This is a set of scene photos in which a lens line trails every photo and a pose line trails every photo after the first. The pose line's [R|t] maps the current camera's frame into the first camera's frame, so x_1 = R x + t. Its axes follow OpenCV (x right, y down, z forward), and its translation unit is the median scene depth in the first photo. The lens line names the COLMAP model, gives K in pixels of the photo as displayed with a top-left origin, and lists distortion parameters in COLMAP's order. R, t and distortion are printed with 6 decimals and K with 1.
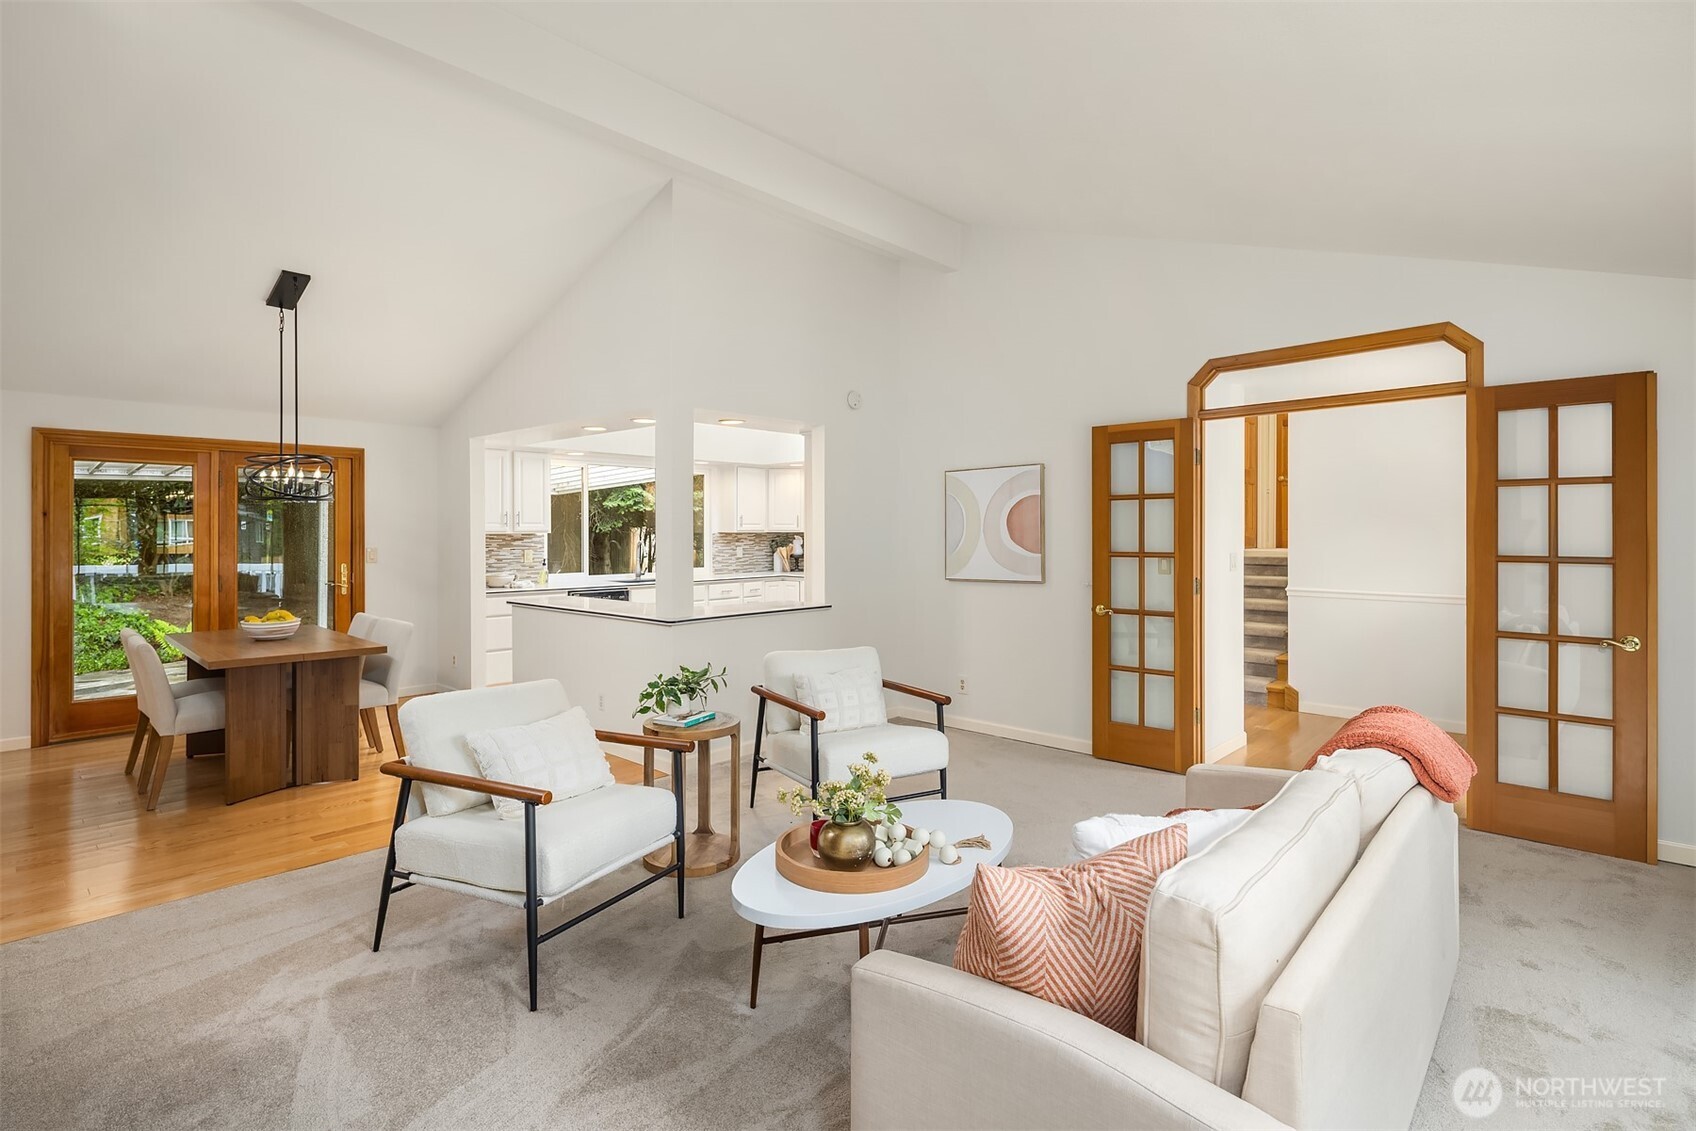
lens RADIAL K [[825.8, 0, 858.3], [0, 825.8, 530.8], [0, 0, 1]] dist [-0.008420, -0.001200]
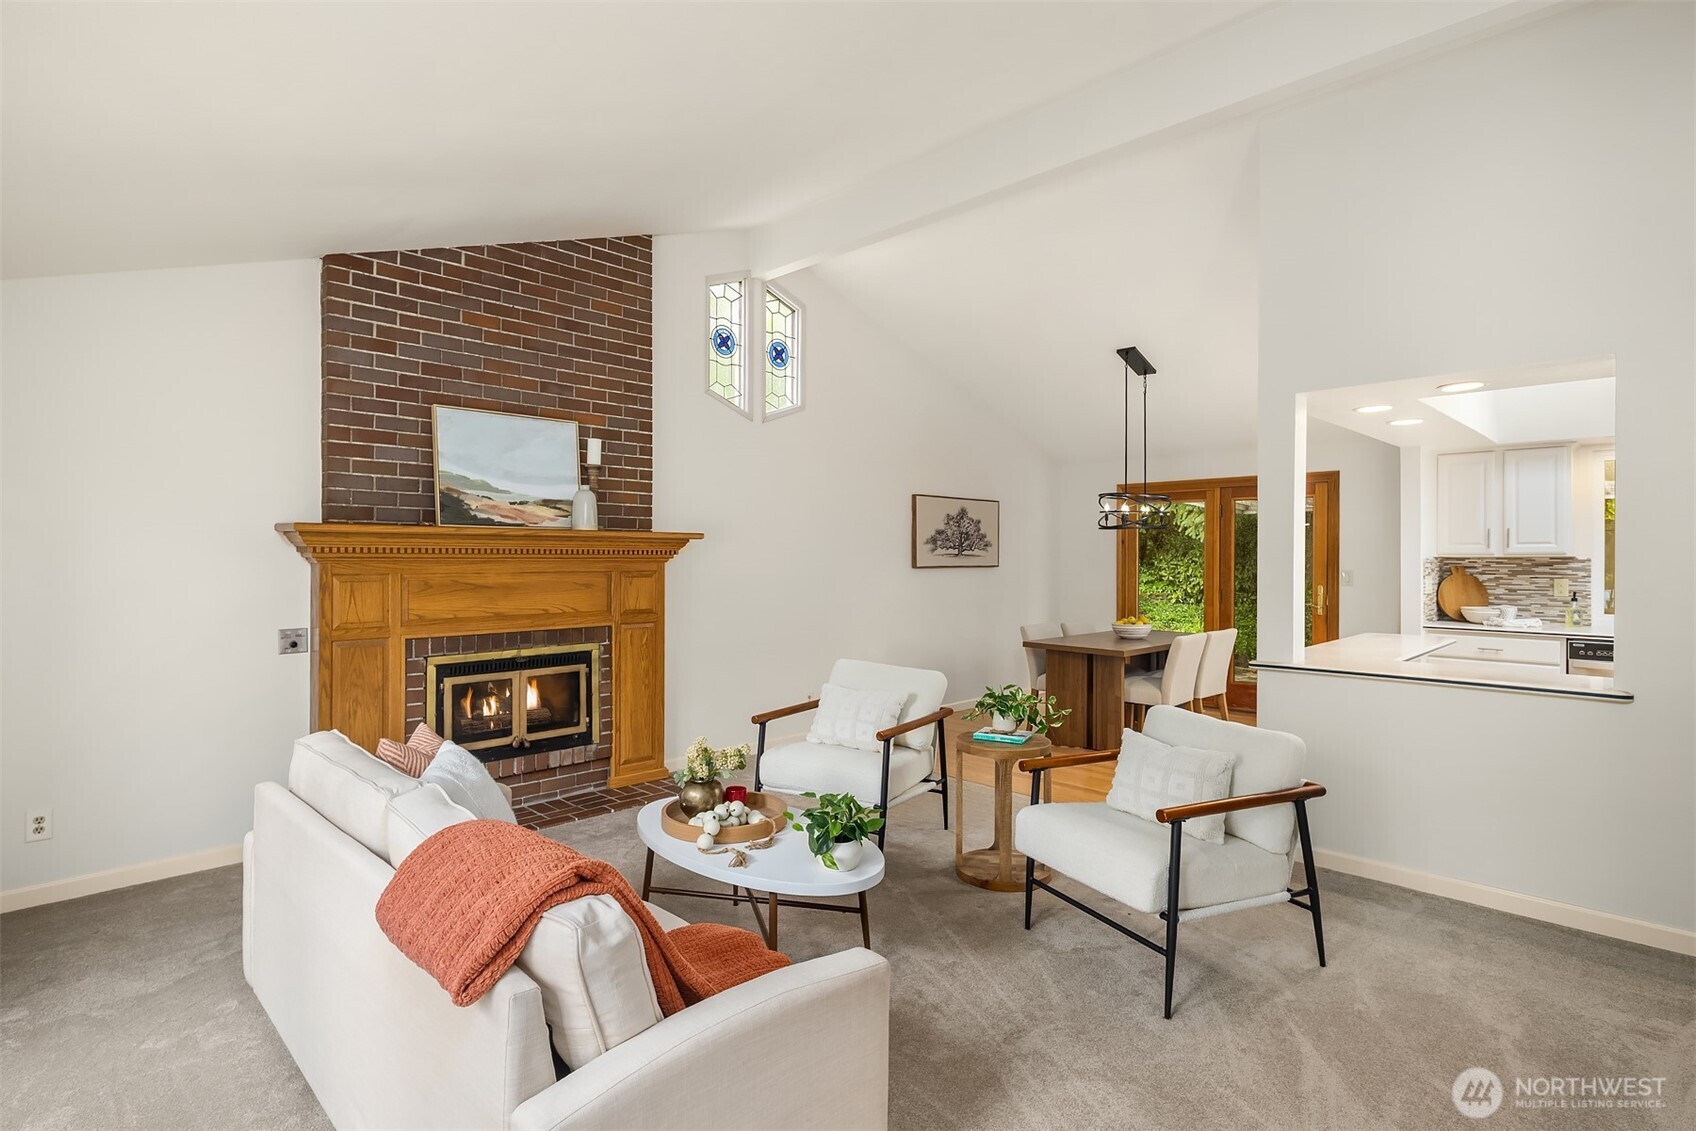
lens RADIAL K [[825.8, 0, 852.6], [0, 825.8, 556.9], [0, 0, 1]] dist [-0.008420, -0.001200]
pose [[-0.061295, 0.006521, -0.998098, 0.362299], [0.000475, 0.999979, 0.006504, -0.001827], [0.998120, -0.000075, -0.061297, 0.401765]]
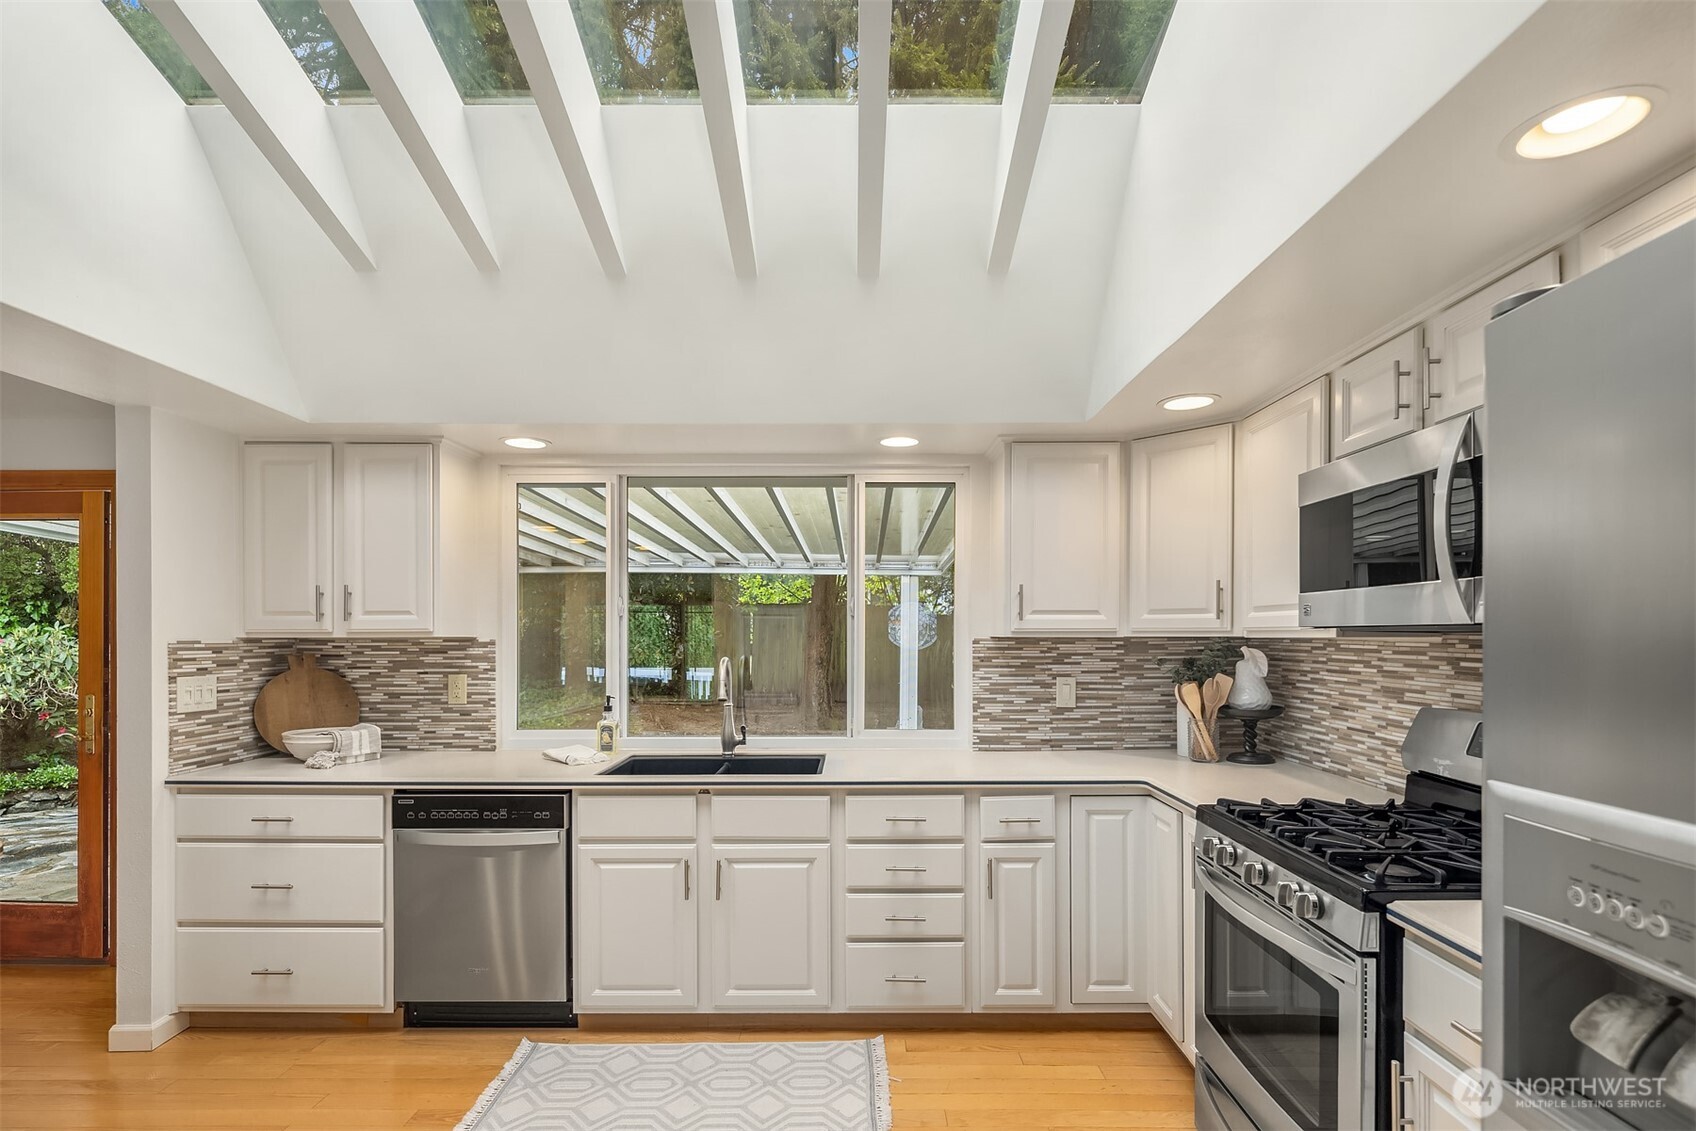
lens RADIAL K [[825.8, 0, 869.0], [0, 825.8, 639.7], [0, 0, 1]] dist [-0.008420, -0.001200]
pose [[0.674693, 0.005801, -0.738076, 0.073689], [-0.001072, 0.999976, 0.006879, 0.001030], [0.738098, -0.003850, 0.674683, 0.843328]]
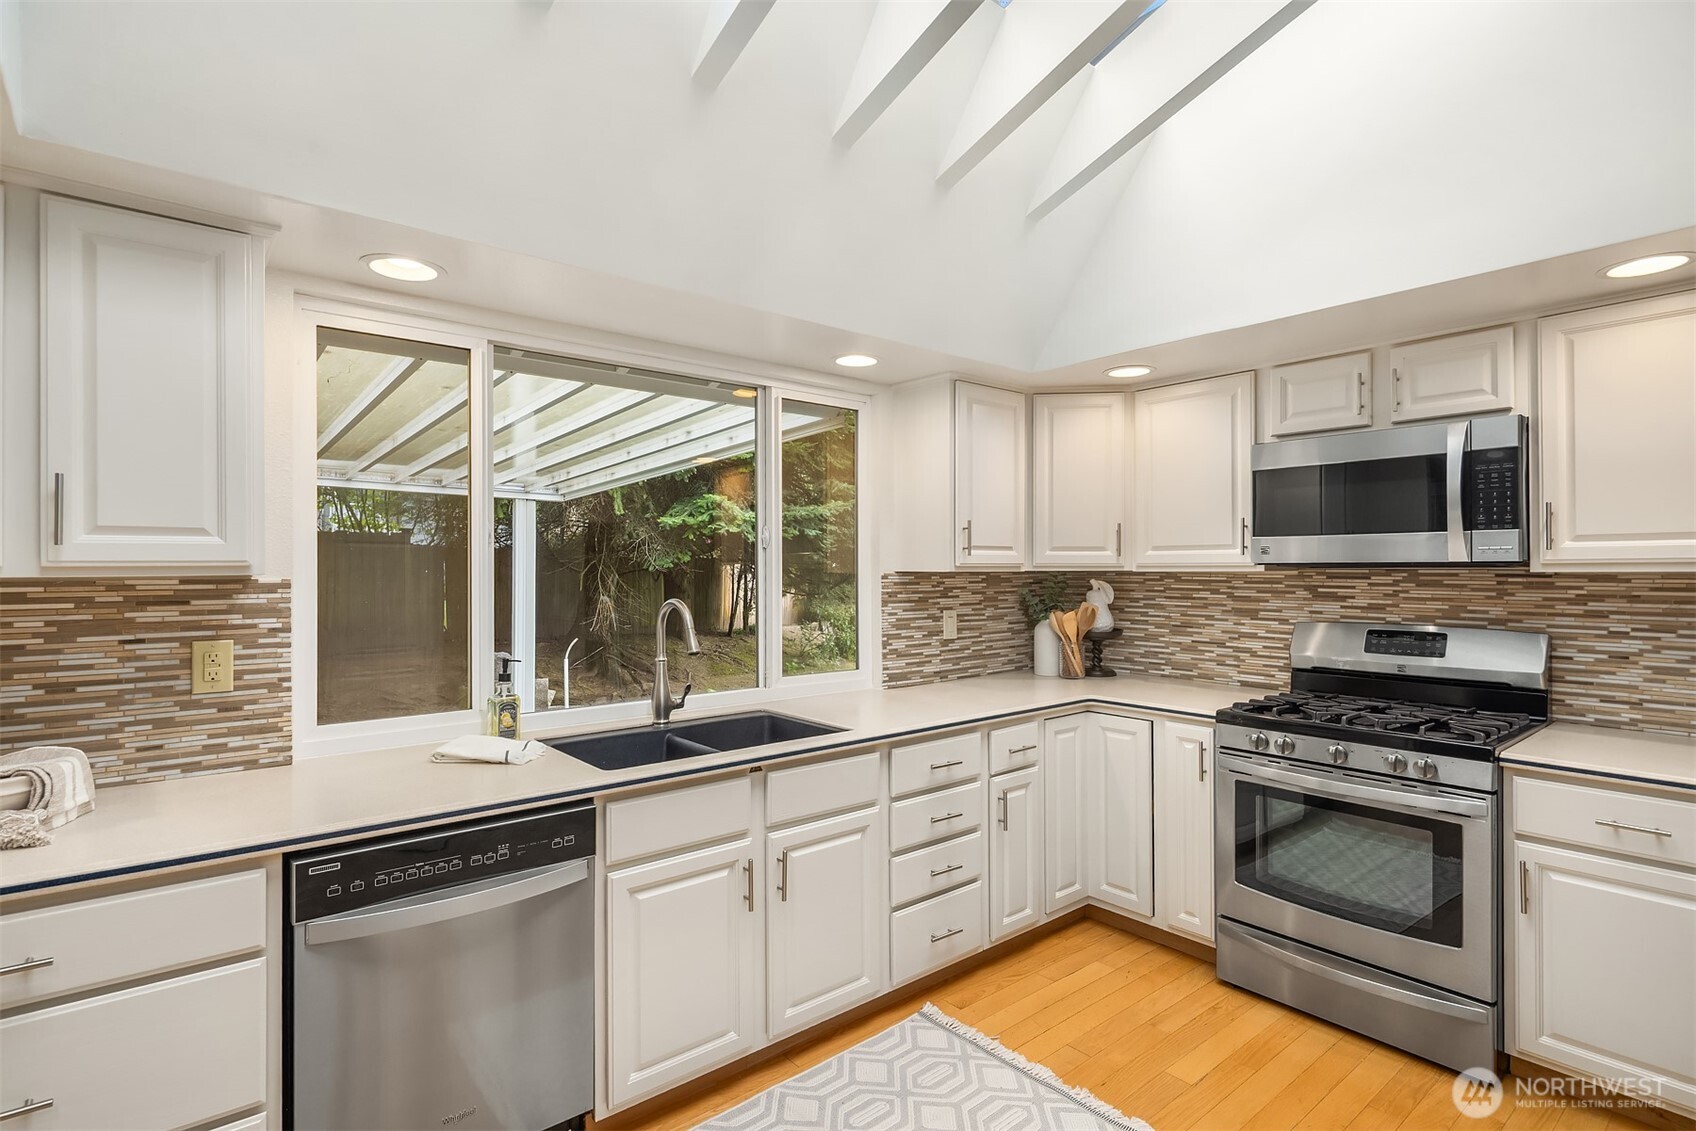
lens RADIAL K [[825.8, 0, 848.6], [0, 825.8, 565.5], [0, 0, 1]] dist [-0.008420, -0.001200]
pose [[0.990597, -0.000869, -0.136811, -0.166739], [0.000314, 0.999992, -0.004075, 0.000851], [0.136814, 0.003994, 0.990589, 0.756447]]
